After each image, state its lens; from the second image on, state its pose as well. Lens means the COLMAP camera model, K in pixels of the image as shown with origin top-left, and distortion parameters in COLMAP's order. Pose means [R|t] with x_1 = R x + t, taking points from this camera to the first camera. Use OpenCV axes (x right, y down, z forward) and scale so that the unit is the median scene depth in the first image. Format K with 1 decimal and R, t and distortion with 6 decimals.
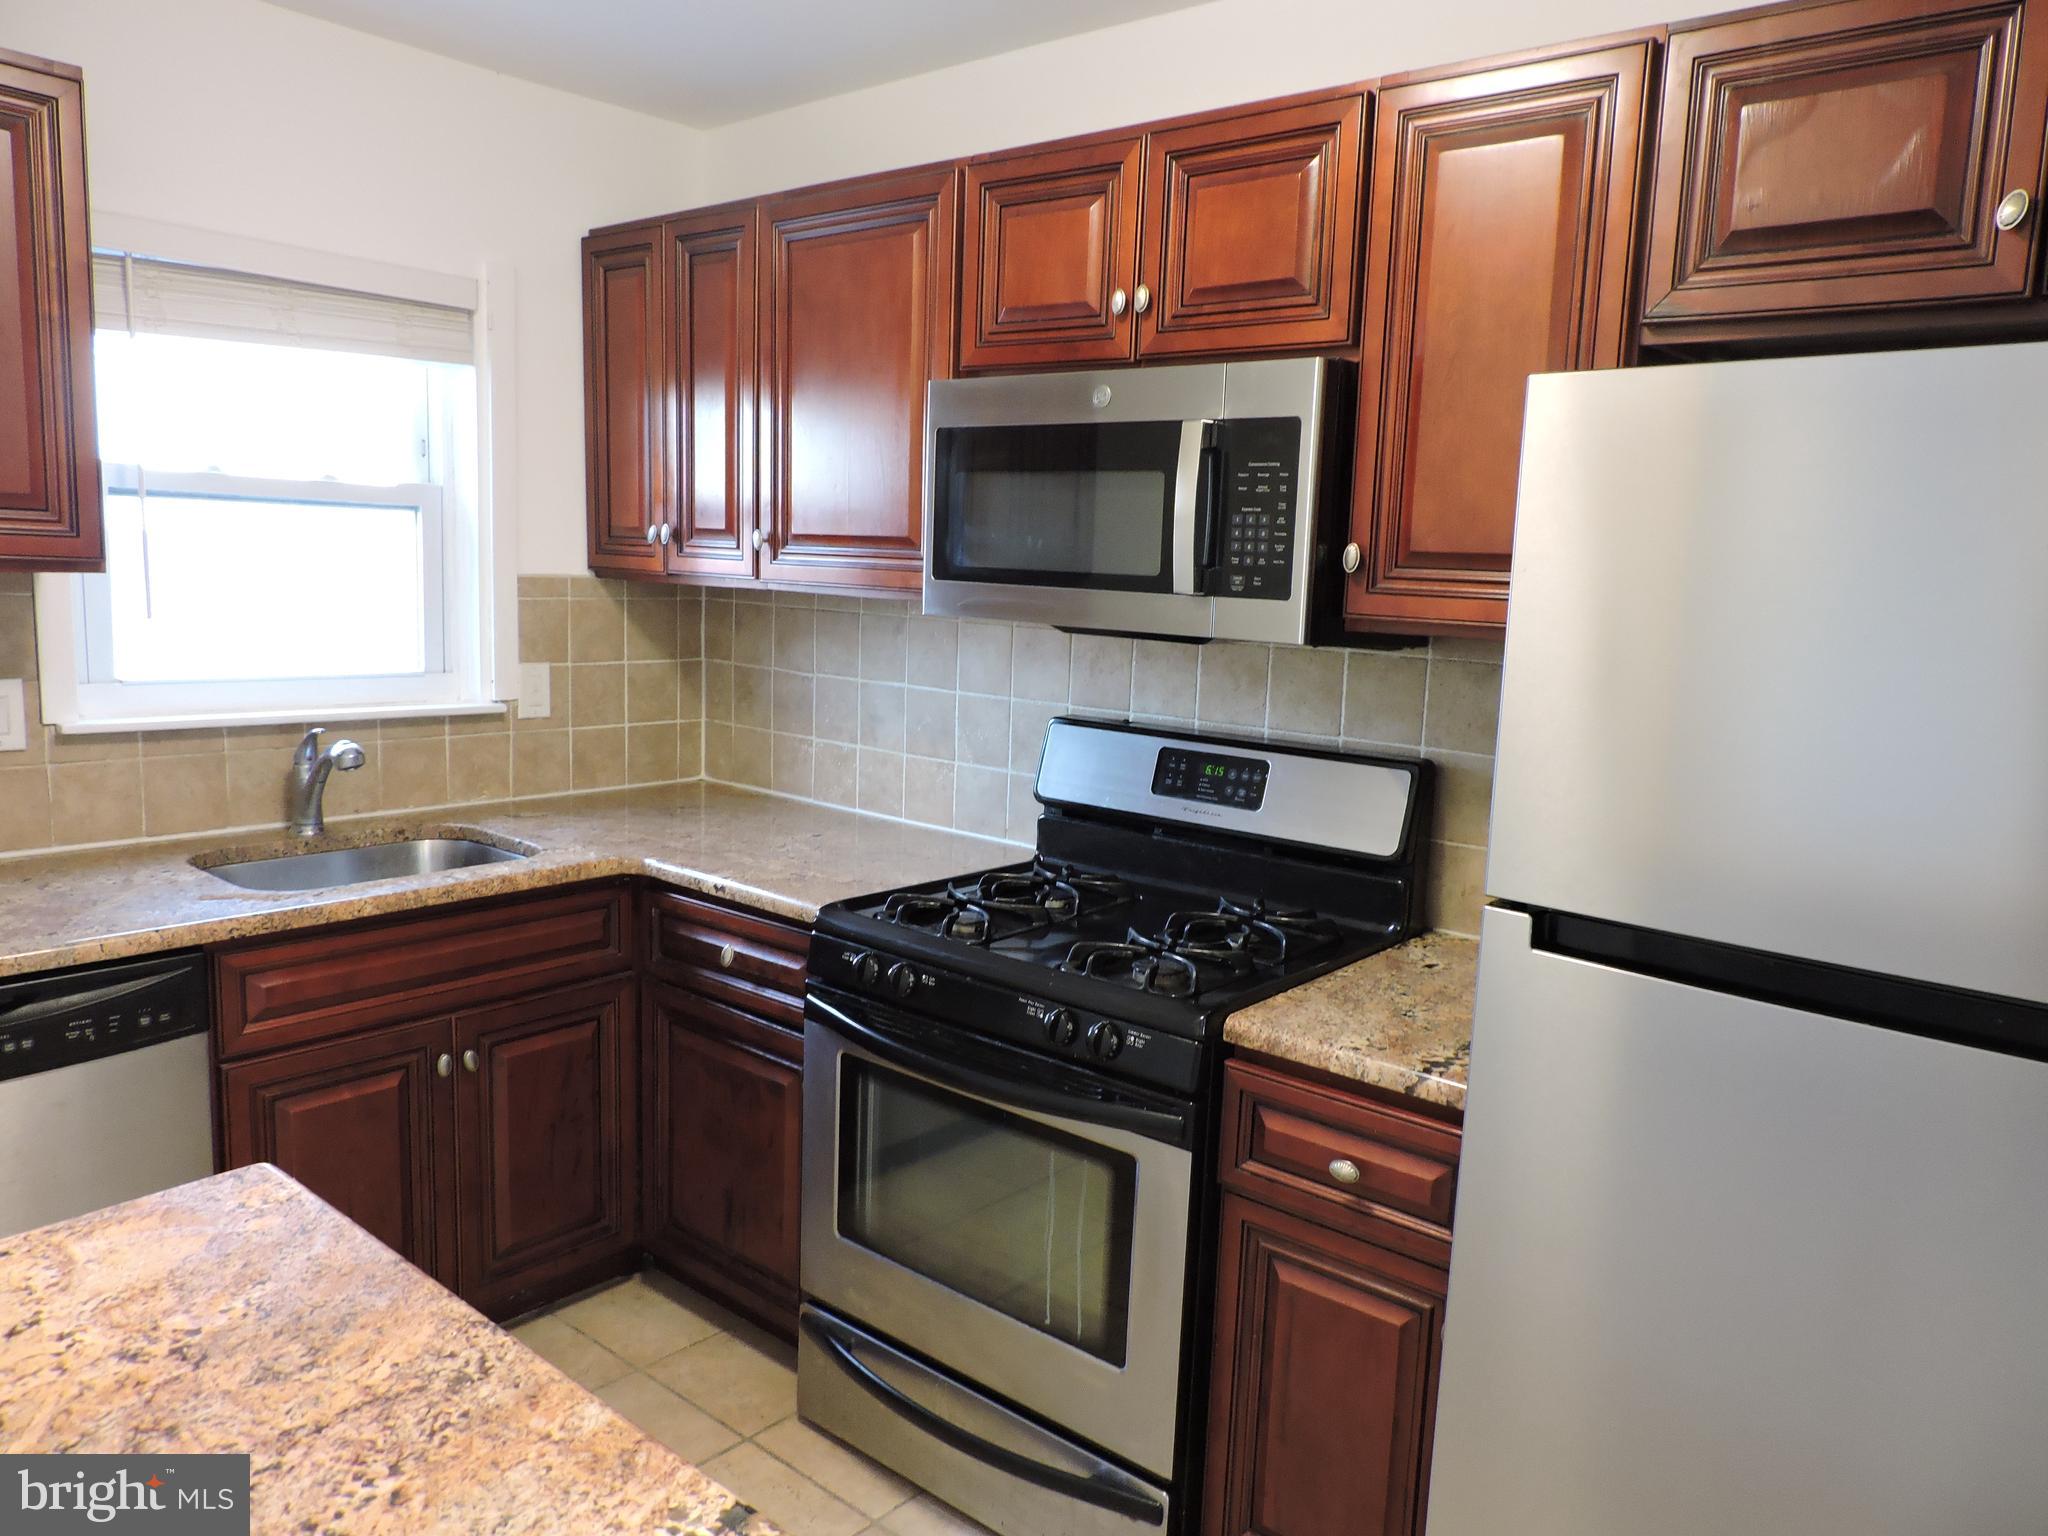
lens RADIAL K [[1474.7, 0, 1024.0], [0, 1474.7, 768.0], [0, 0, 1]] dist [-0.000615, -0.003551]
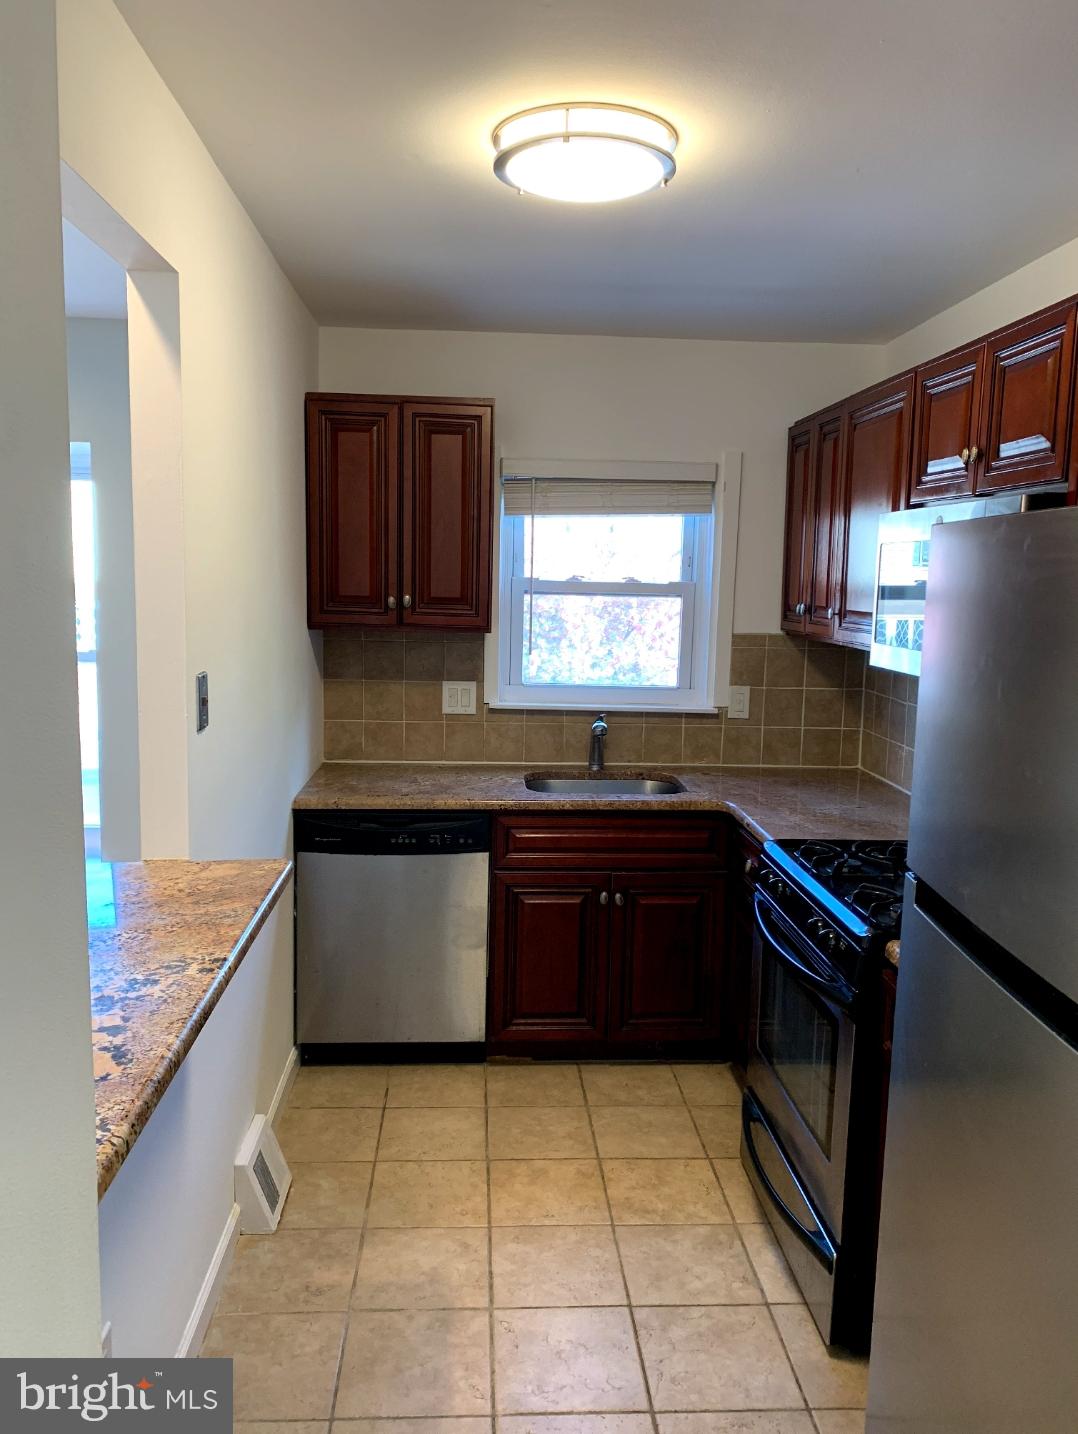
lens RADIAL K [[1094.3, 0, 539.0], [0, 1094.3, 717.0], [0, 0, 1]] dist [0.009287, 0.000622]
pose [[0.699371, 0.066240, -0.711683, 0.418426], [-0.098569, 0.995121, -0.004242, -0.008673], [0.707929, 0.073117, 0.702488, -0.032663]]
